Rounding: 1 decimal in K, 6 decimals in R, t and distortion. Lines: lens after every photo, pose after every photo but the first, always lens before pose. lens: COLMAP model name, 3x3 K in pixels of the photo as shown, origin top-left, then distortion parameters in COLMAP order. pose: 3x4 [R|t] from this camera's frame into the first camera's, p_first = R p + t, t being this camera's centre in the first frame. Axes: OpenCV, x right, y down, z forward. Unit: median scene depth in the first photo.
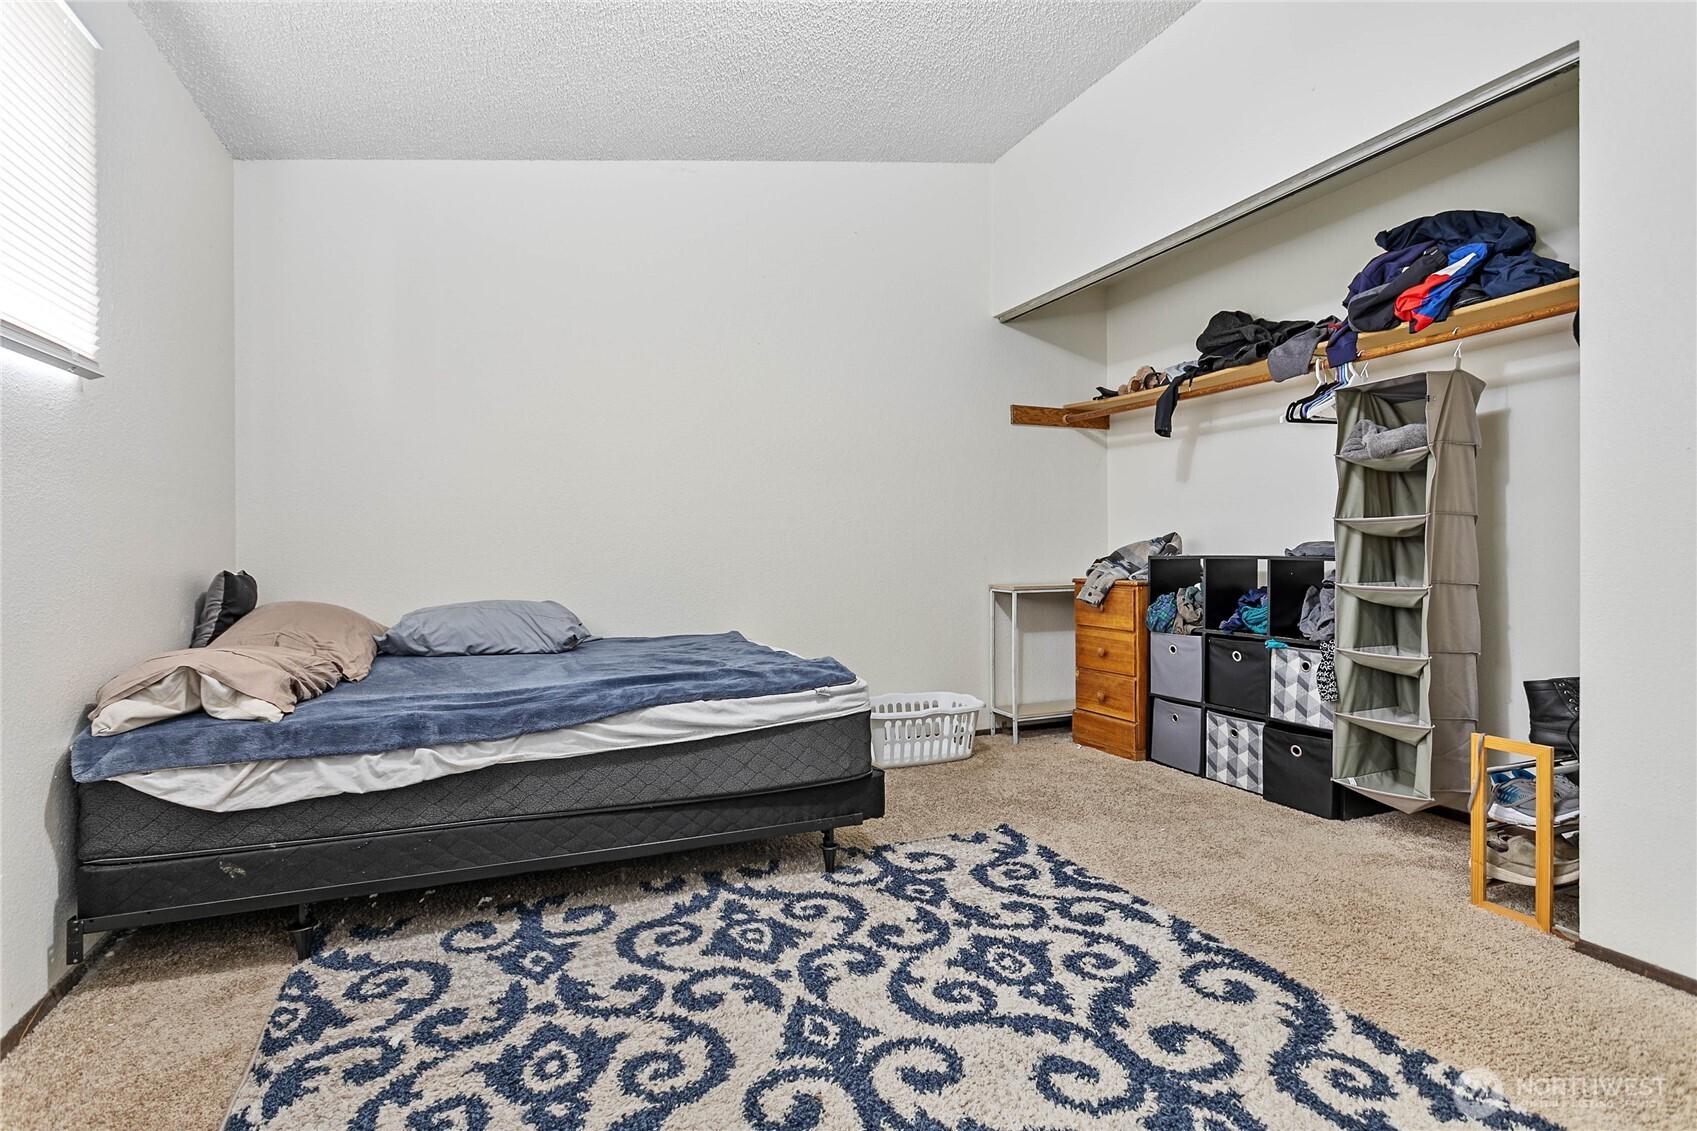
lens RADIAL K [[829.0, 0, 852.6], [0, 829.0, 556.5], [0, 0, 1]] dist [-0.013058, 0.000414]
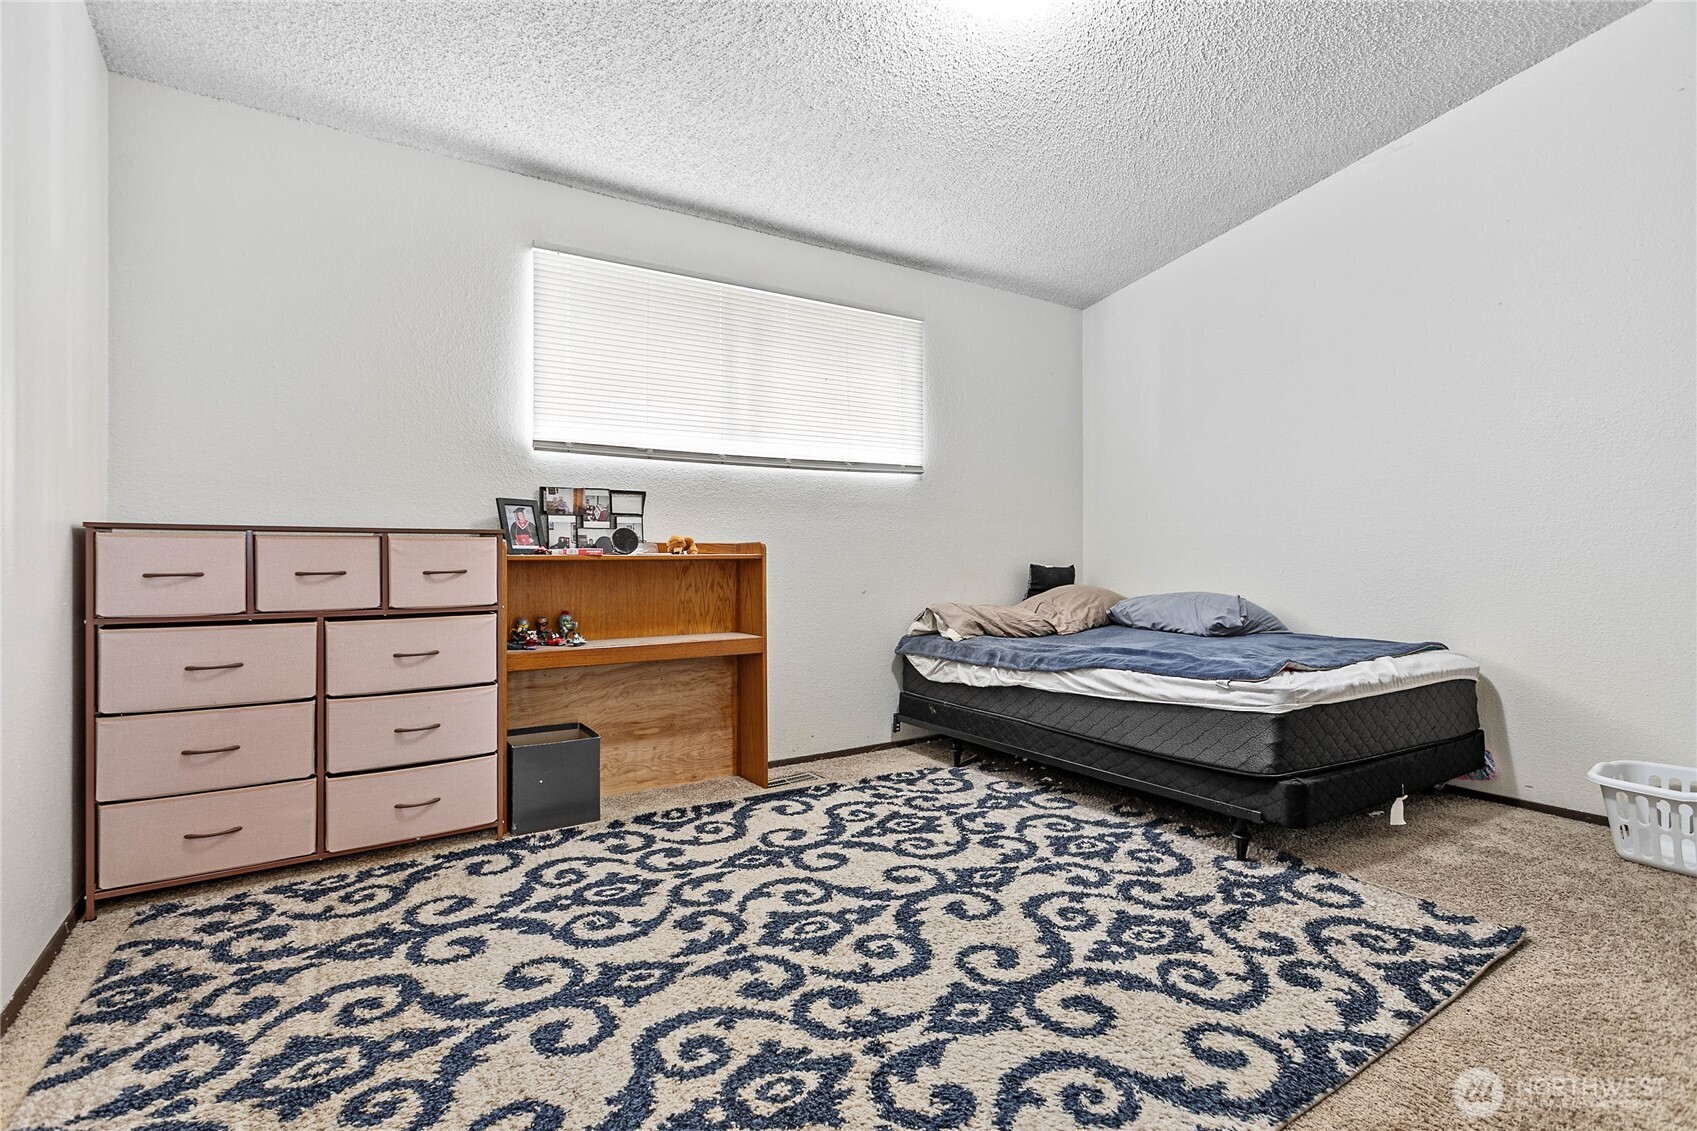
lens RADIAL K [[819.6, 0, 840.7], [0, 819.6, 548.6], [0, 0, 1]] dist [-0.000120, 0.000819]
pose [[0.161335, -0.006038, -0.986881, 1.165711], [-0.002154, 0.999977, -0.006471, -0.005478], [0.986897, 0.003170, 0.161318, 0.423172]]
